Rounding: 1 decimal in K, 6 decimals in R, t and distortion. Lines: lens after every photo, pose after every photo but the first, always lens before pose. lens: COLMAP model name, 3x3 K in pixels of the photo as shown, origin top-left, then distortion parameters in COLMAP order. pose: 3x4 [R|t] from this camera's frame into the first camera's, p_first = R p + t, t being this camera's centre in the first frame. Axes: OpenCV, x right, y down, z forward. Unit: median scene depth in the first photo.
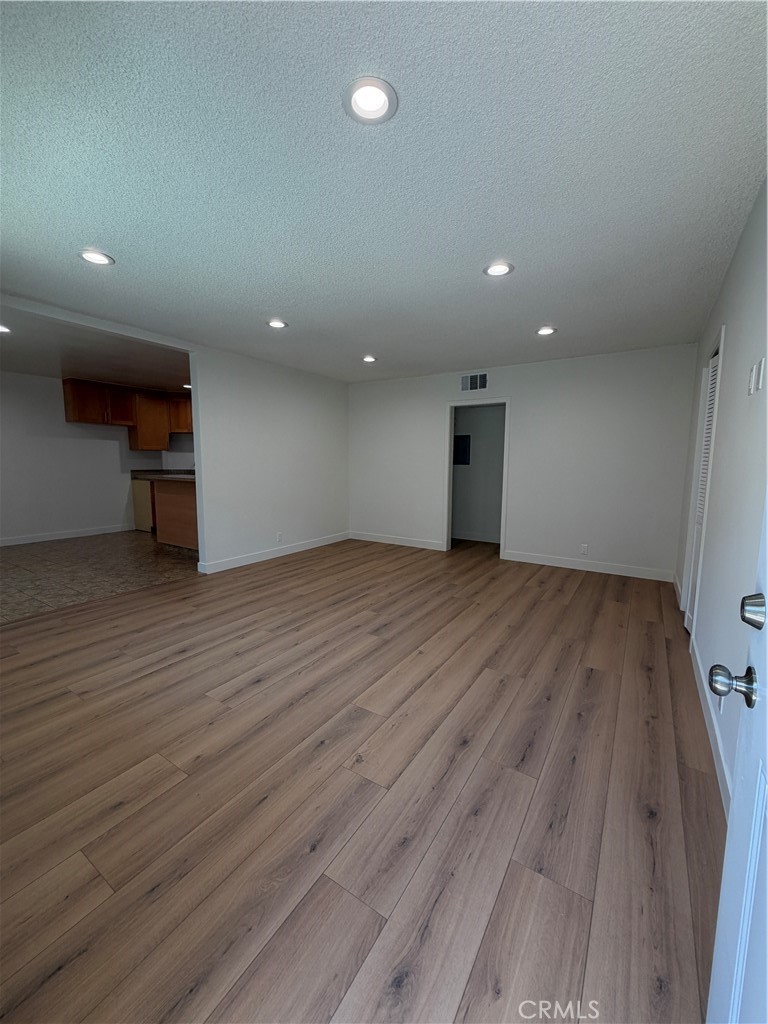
lens RADIAL K [[408.0, 0, 383.8], [0, 408.0, 513.7], [0, 0, 1]] dist [-0.001233, 0.000747]
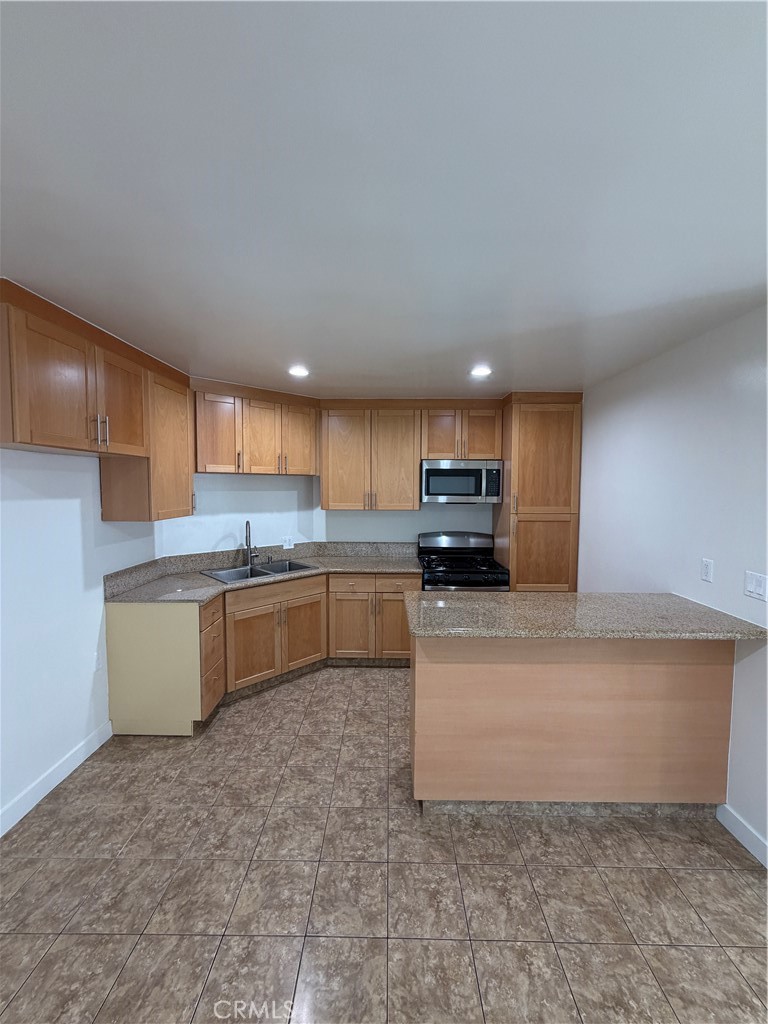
lens RADIAL K [[408.0, 0, 383.5], [0, 408.0, 508.7], [0, 0, 1]] dist [-0.001233, 0.000747]
pose [[0.844060, -0.037277, 0.534952, -0.604260], [0.071386, 0.996513, -0.043196, -0.133621], [-0.531476, 0.074648, 0.843778, 0.560814]]
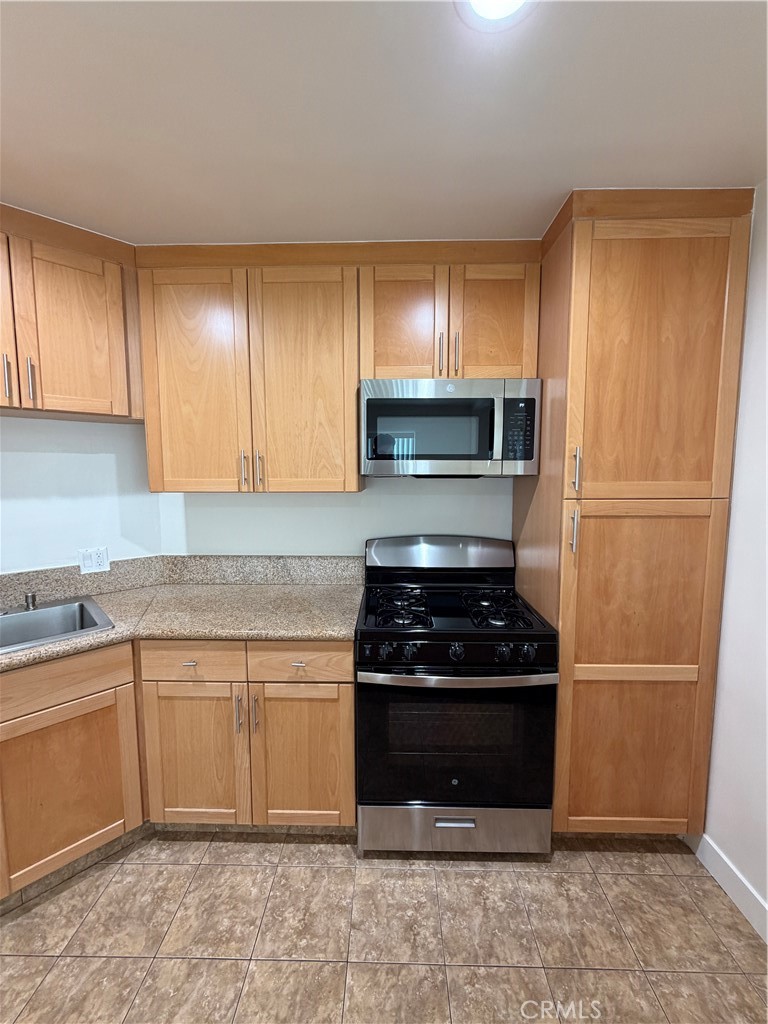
lens RADIAL K [[408.0, 0, 383.9], [0, 408.0, 510.2], [0, 0, 1]] dist [-0.001233, 0.000747]
pose [[0.846857, -0.060968, 0.528315, -0.395832], [0.075669, 0.997114, -0.006226, -0.137697], [-0.526410, 0.045249, 0.849026, 0.769957]]
